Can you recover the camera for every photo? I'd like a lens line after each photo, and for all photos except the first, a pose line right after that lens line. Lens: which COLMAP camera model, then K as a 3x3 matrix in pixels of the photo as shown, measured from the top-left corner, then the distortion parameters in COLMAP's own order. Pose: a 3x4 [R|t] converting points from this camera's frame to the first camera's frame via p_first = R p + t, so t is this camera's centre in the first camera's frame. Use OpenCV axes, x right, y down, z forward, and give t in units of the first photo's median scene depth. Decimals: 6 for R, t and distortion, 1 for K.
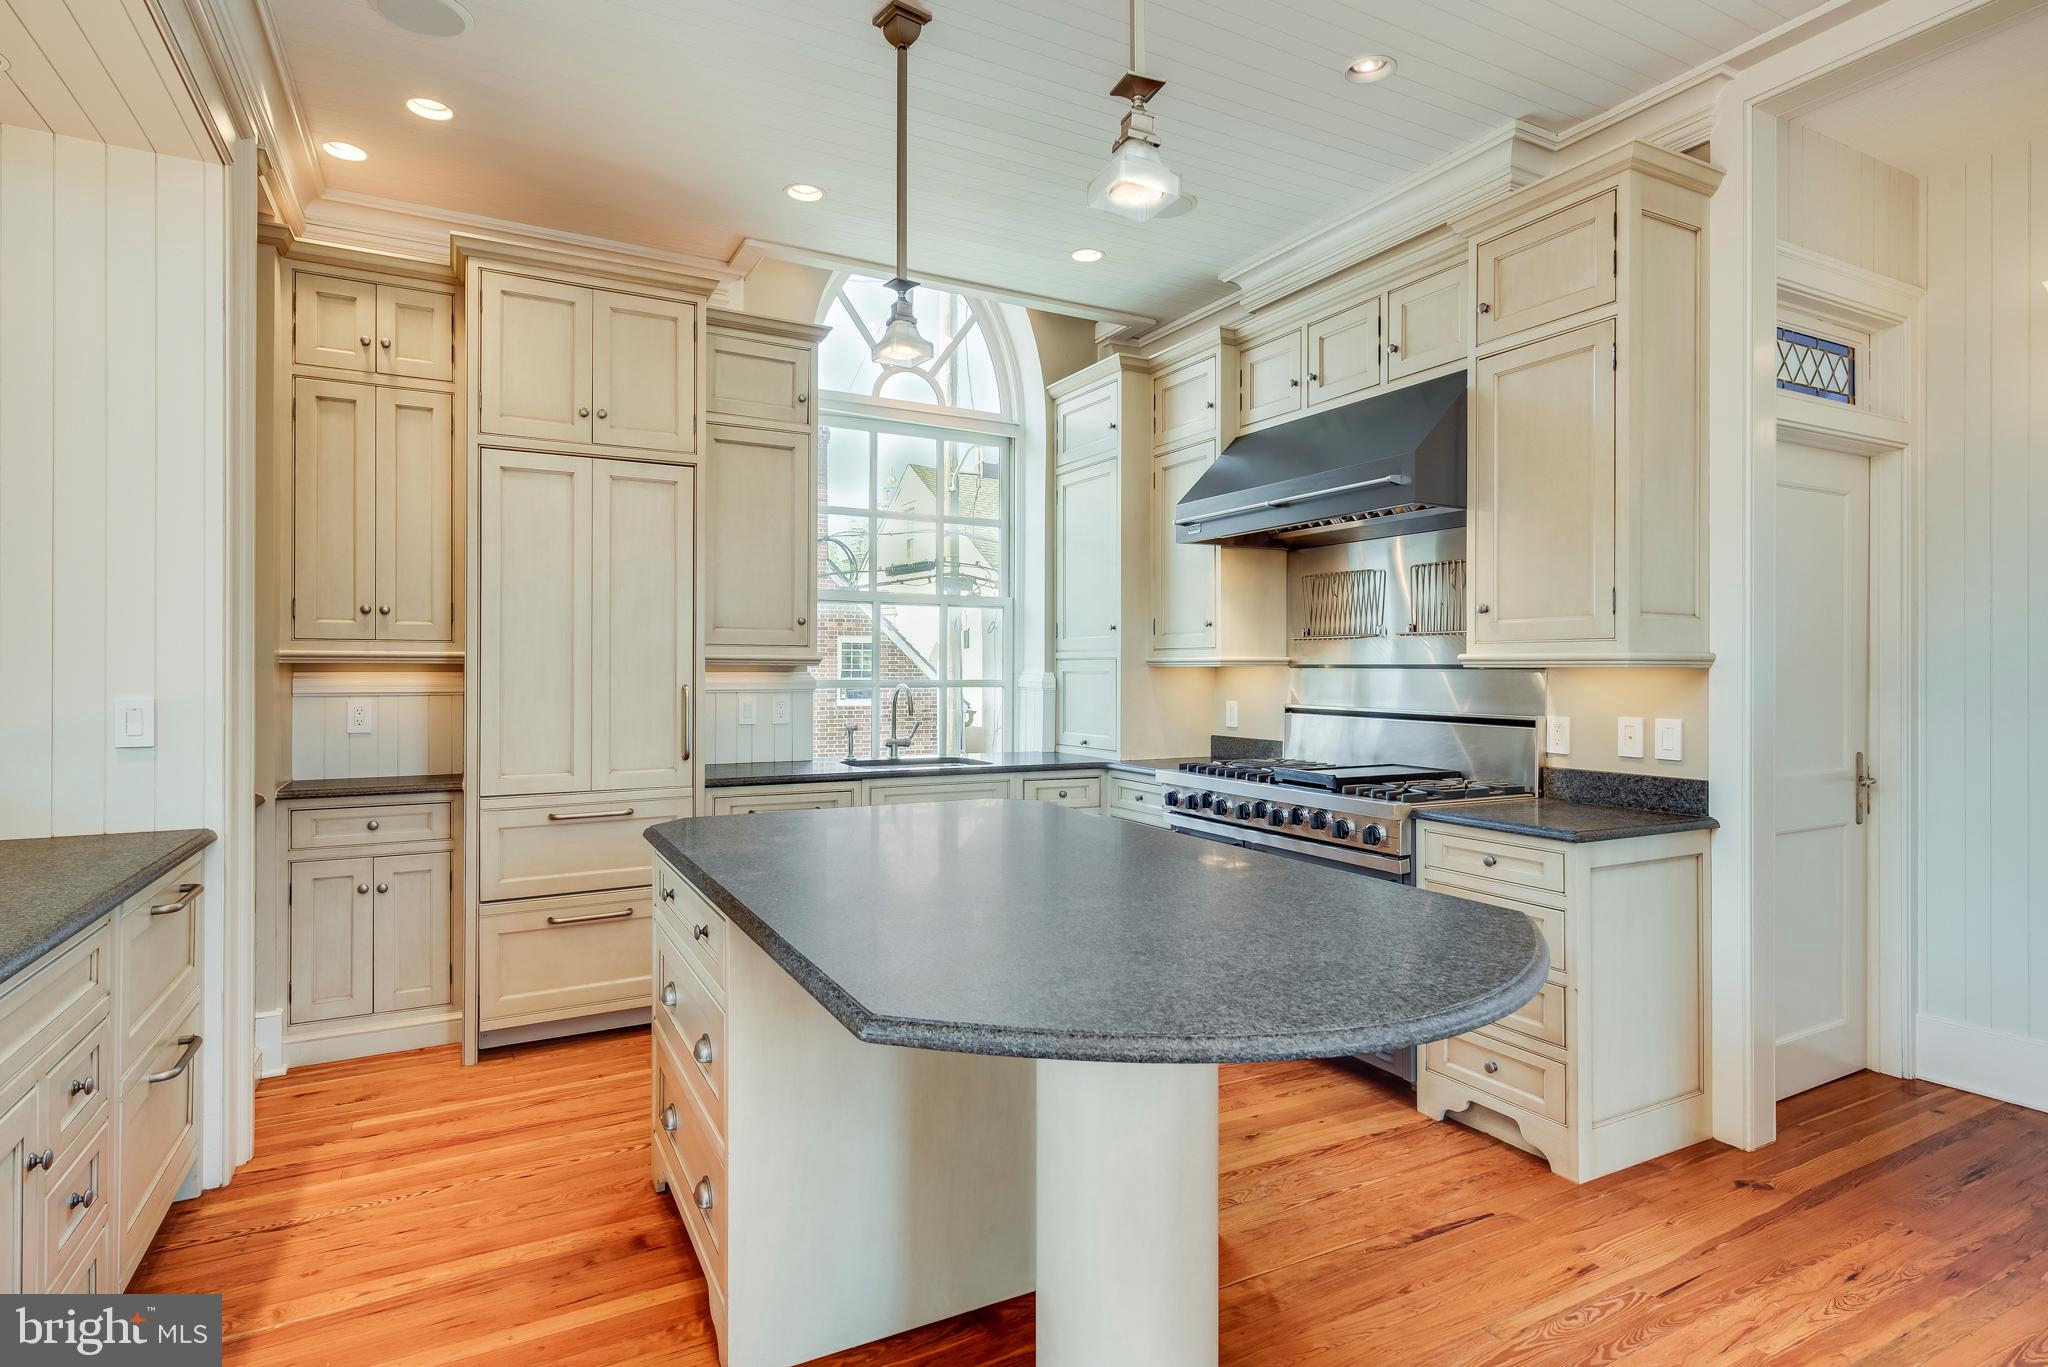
lens RADIAL K [[1061.6, 0, 1030.5], [0, 1061.6, 663.0], [0, 0, 1]] dist [0.002495, 0.000230]
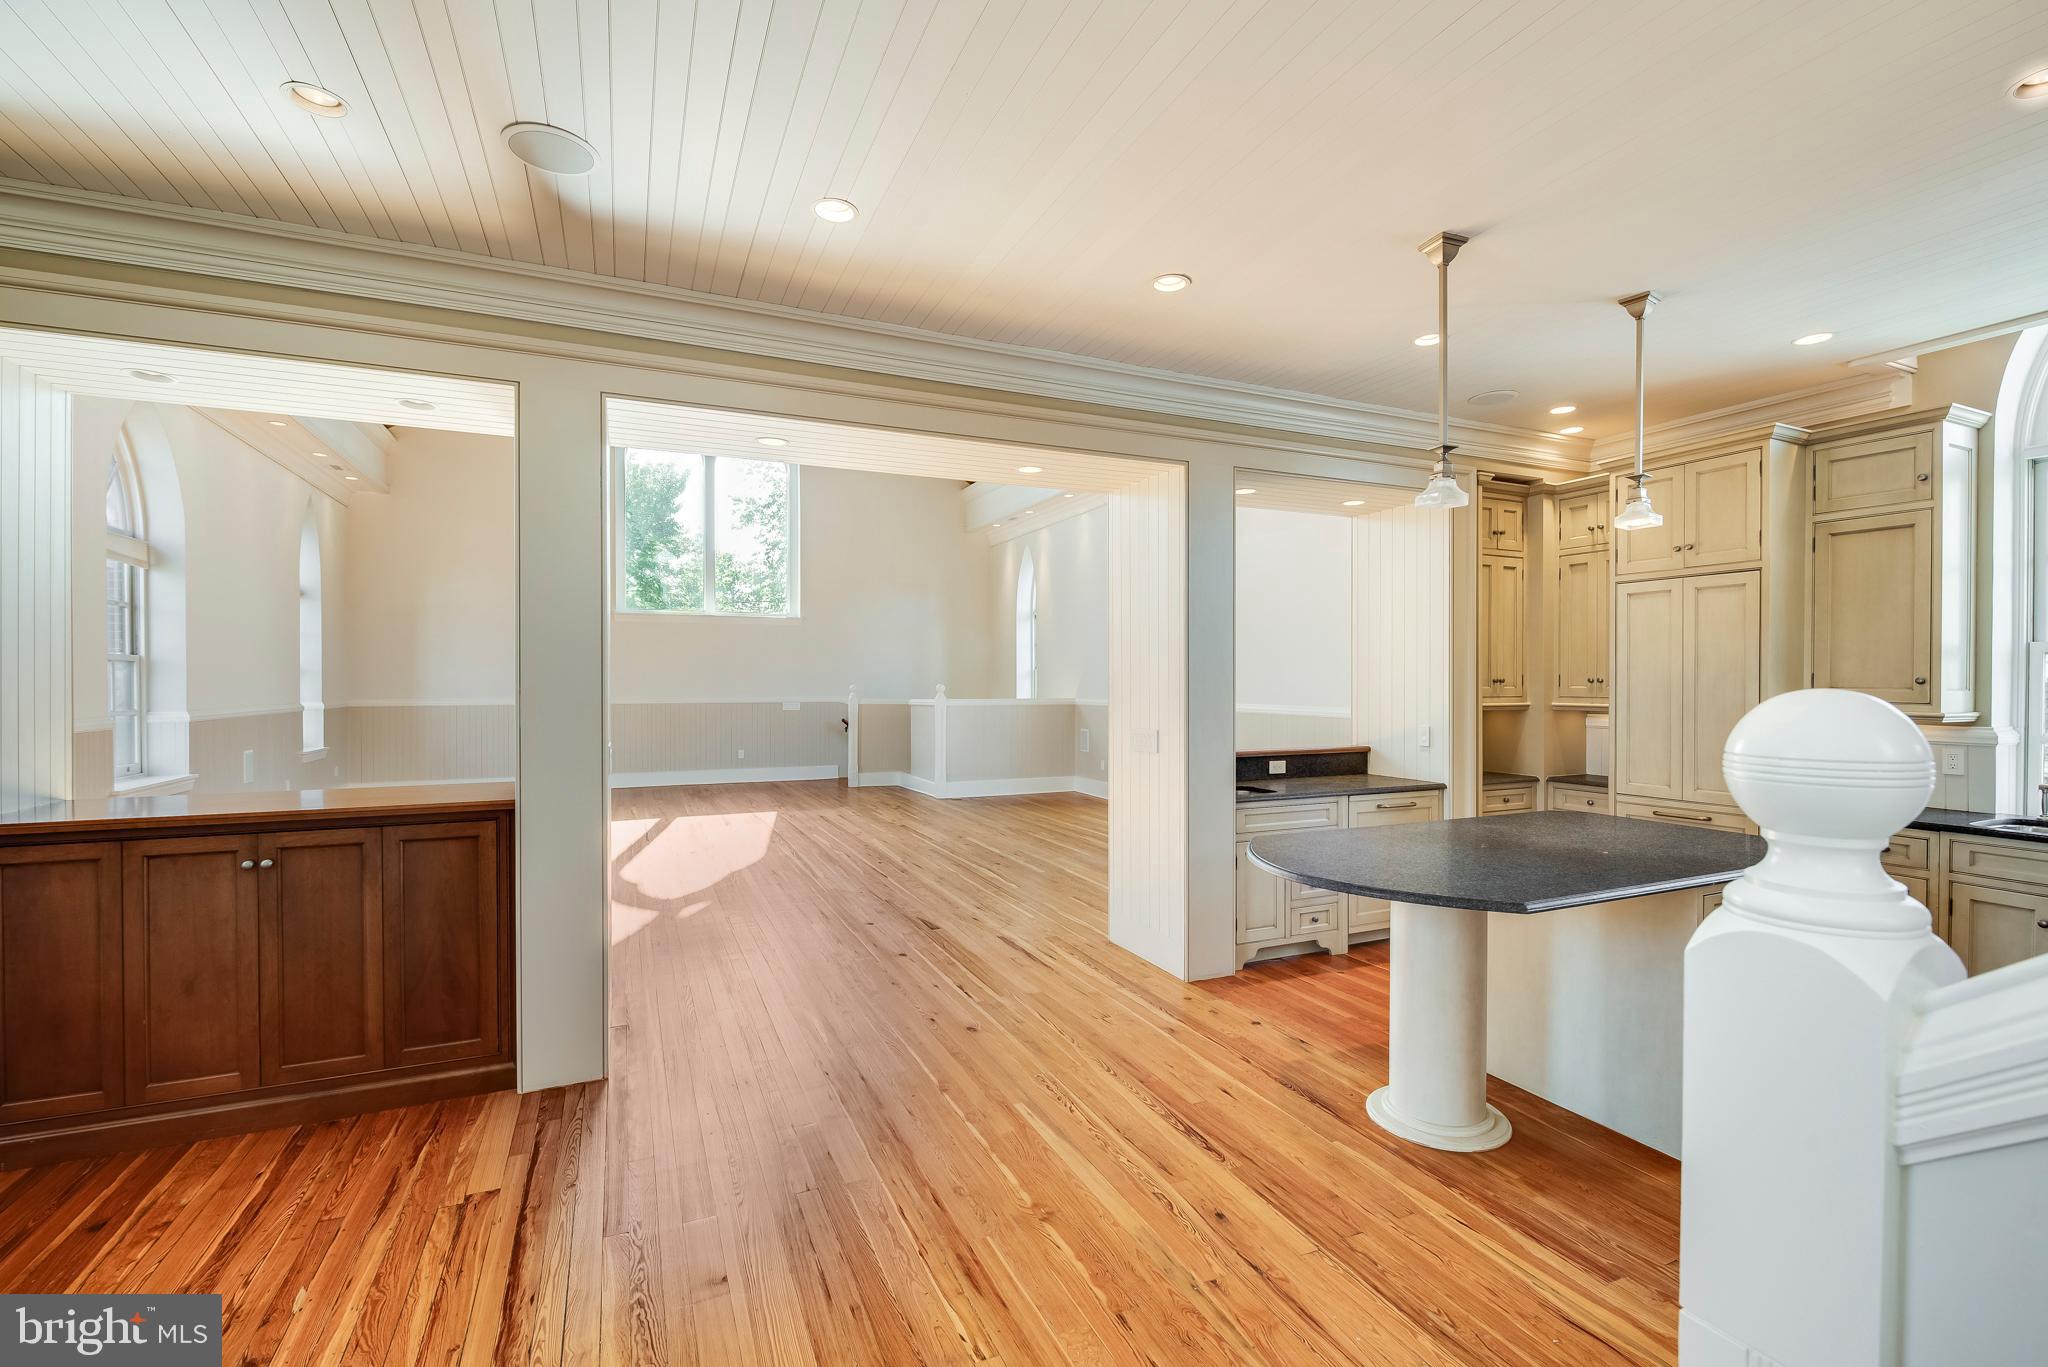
lens RADIAL K [[907.0, 0, 1024.0], [0, 907.0, 683.5], [0, 0, 1]] dist [0.001597, 0.000181]
pose [[-0.075048, 0.002030, -0.997178, 0.907184], [0.006578, 0.999977, 0.001541, -0.051108], [0.997158, -0.006444, -0.075059, 0.165506]]
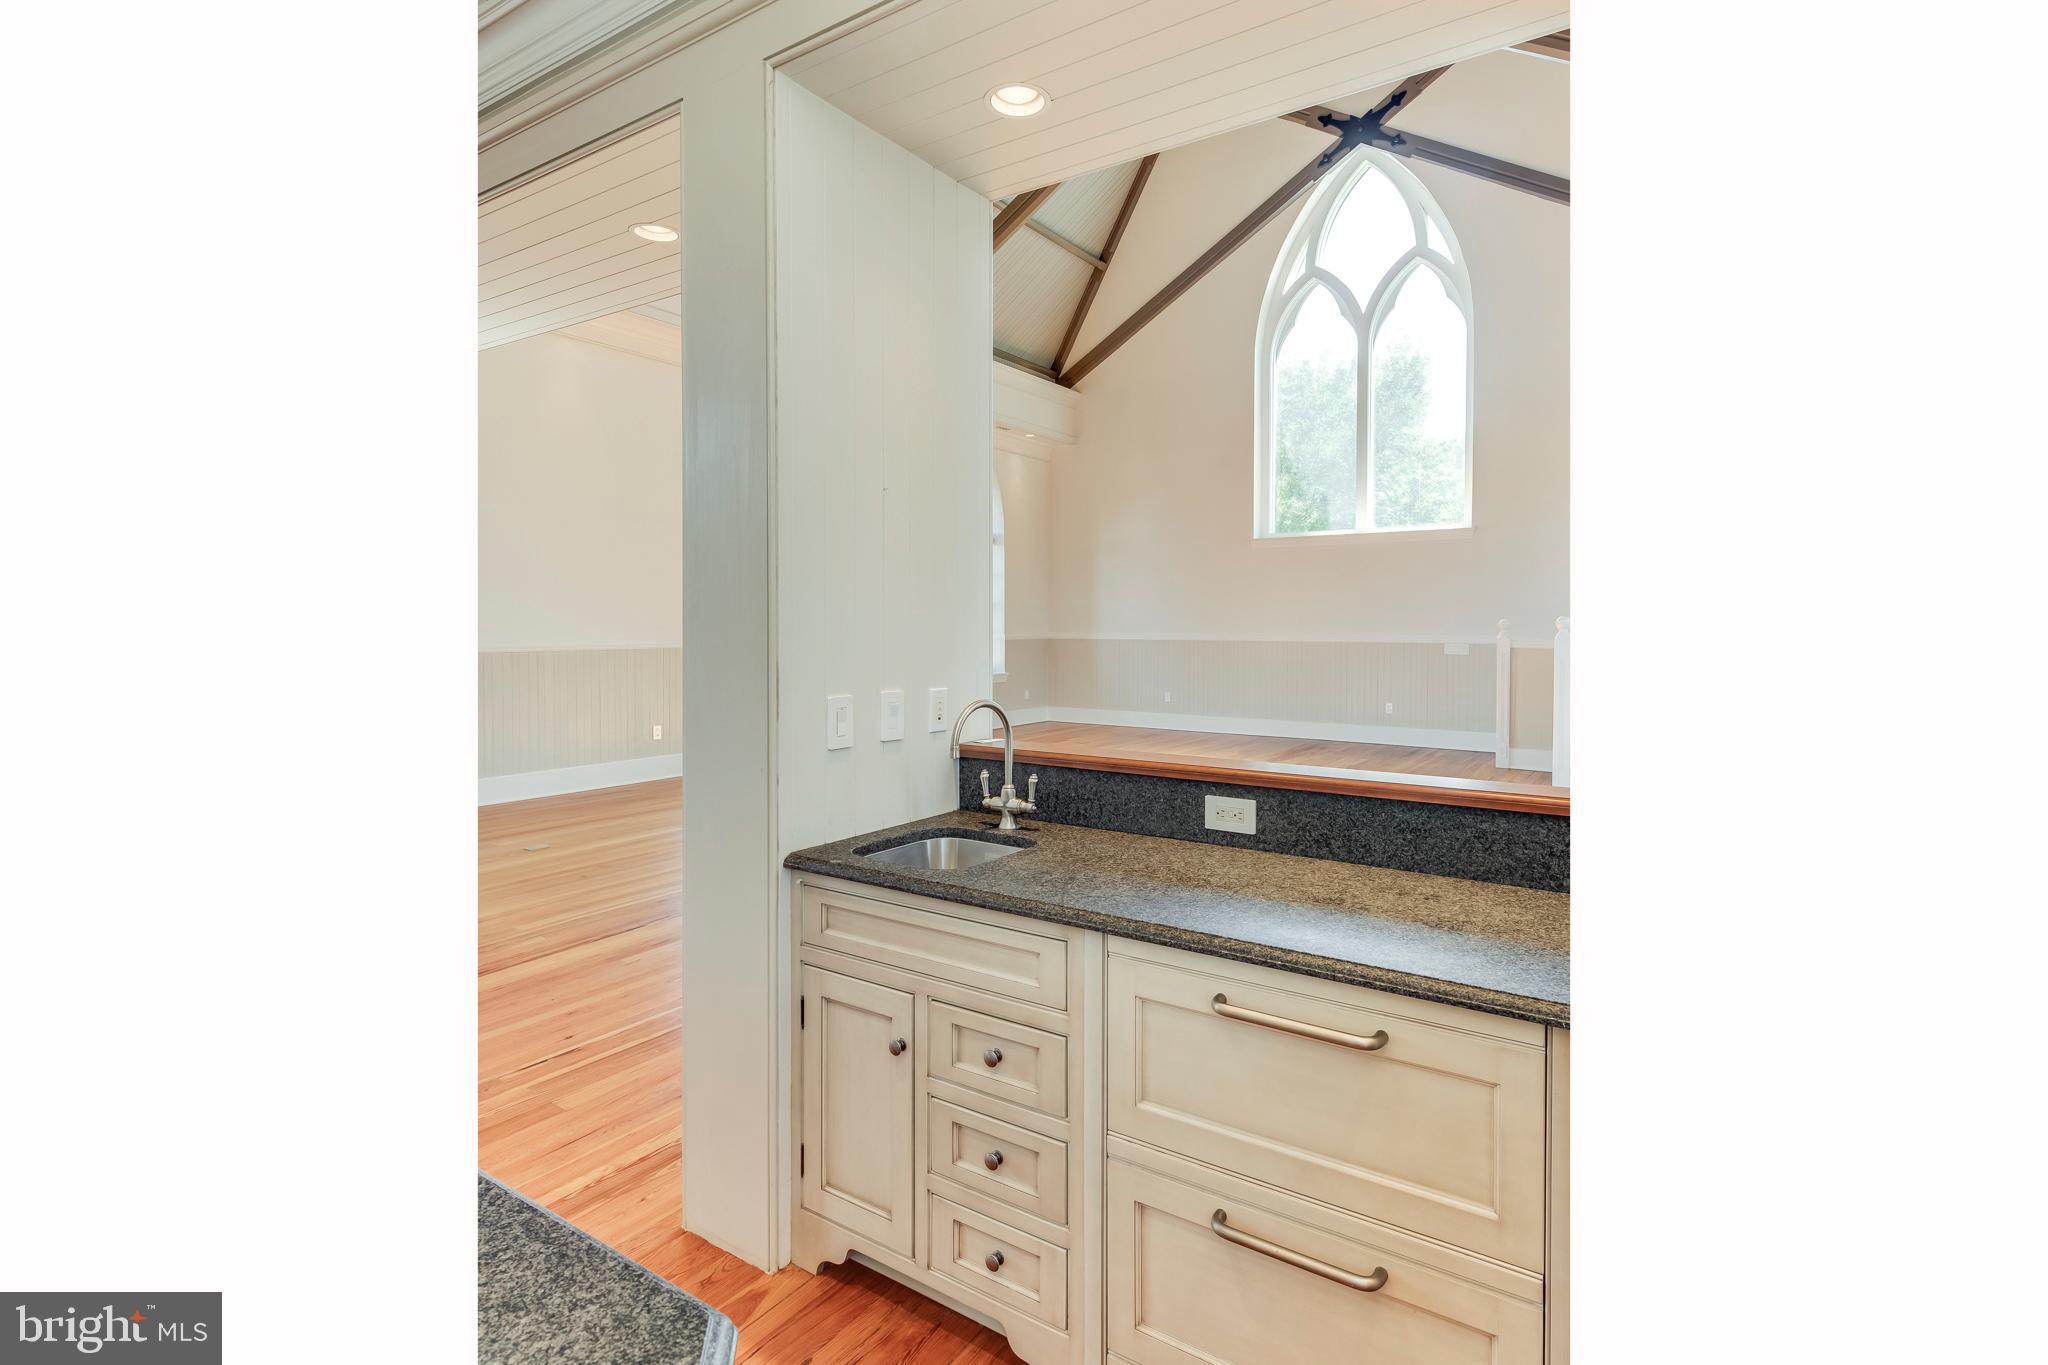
lens RADIAL K [[970.6, 0, 1056.4], [0, 970.6, 638.4], [0, 0, 1]] dist [0.015371, 0.000029]
pose [[-0.881312, 0.005089, -0.472508, -0.234657], [0.000240, 0.999947, 0.010321, -0.020855], [0.472535, 0.008982, -0.881266, 0.929941]]
